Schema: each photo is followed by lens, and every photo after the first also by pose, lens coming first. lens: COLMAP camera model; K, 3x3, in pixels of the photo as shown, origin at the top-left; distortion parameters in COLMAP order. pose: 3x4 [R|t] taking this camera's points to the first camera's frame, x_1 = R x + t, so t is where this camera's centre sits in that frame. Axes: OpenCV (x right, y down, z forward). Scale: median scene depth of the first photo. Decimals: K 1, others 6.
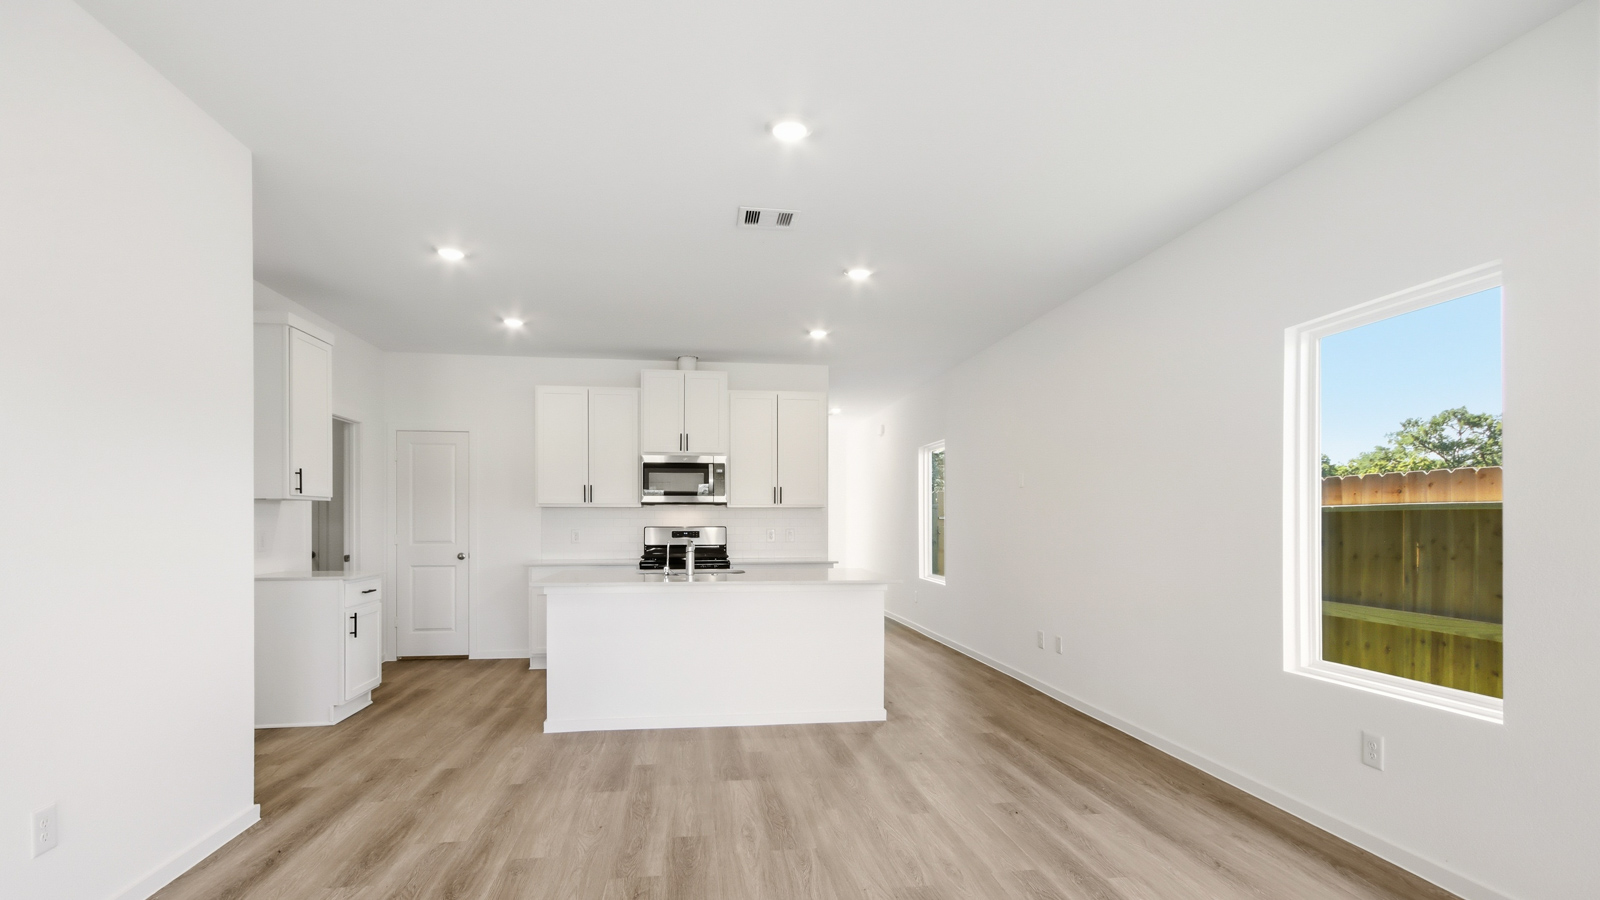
lens RADIAL K [[759.7, 0, 783.7], [0, 759.7, 523.6], [0, 0, 1]] dist [0.015310, 0.000909]
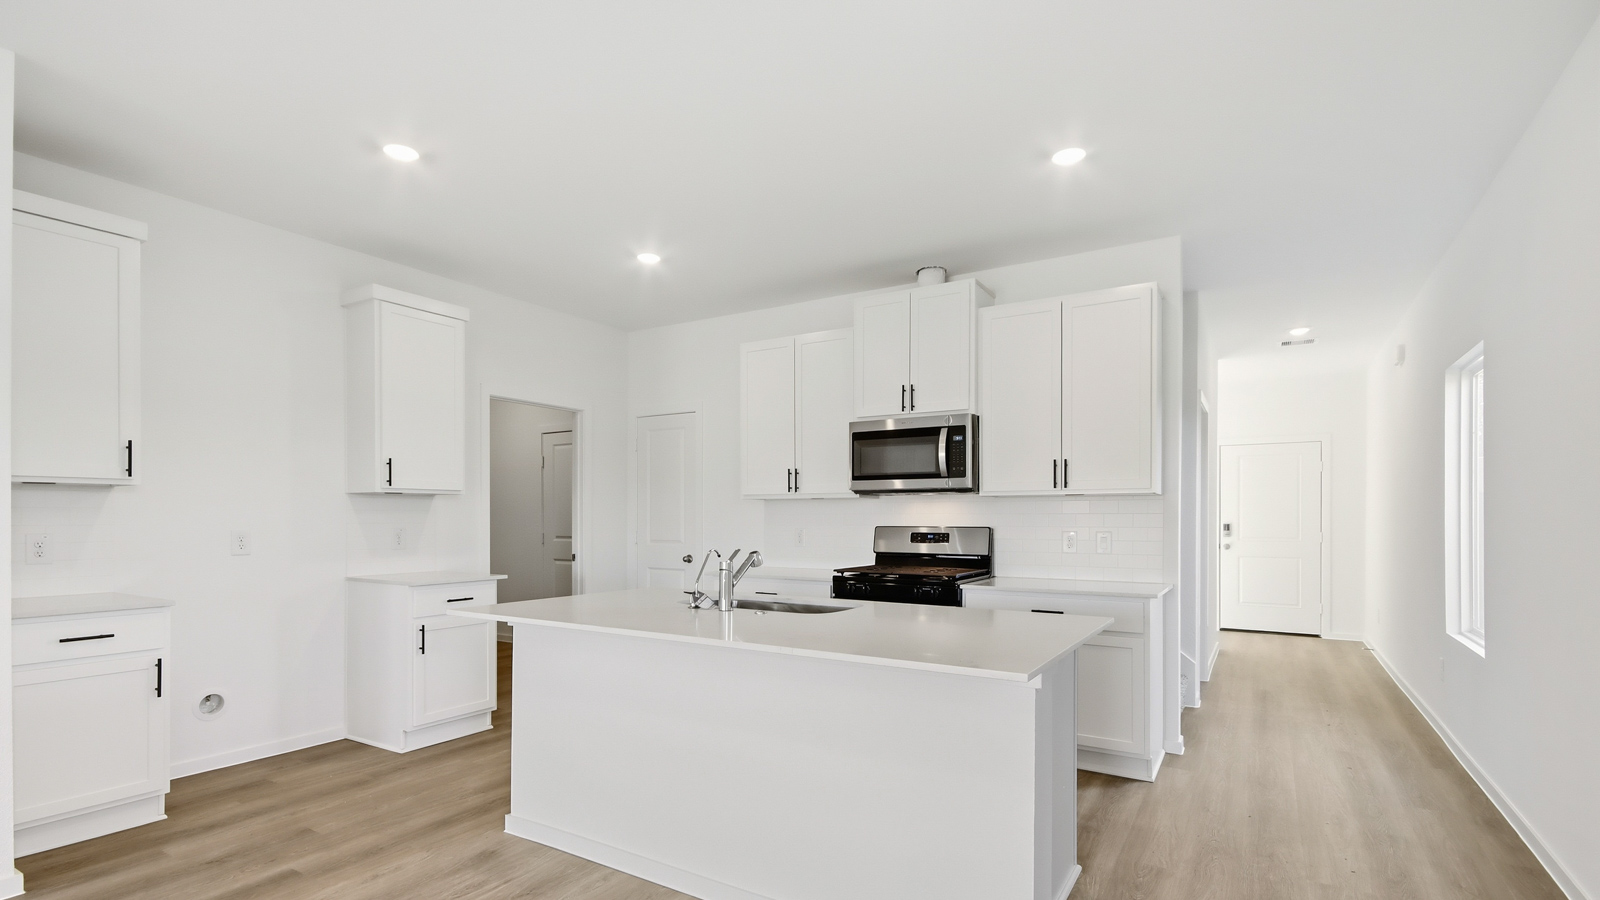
lens RADIAL K [[759.7, 0, 770.8], [0, 759.7, 515.6], [0, 0, 1]] dist [0.015310, 0.000909]
pose [[0.769096, -0.000588, -0.639132, 0.198136], [-0.003610, 0.999980, -0.005264, -0.001223], [0.639123, 0.006356, 0.769079, 0.419934]]
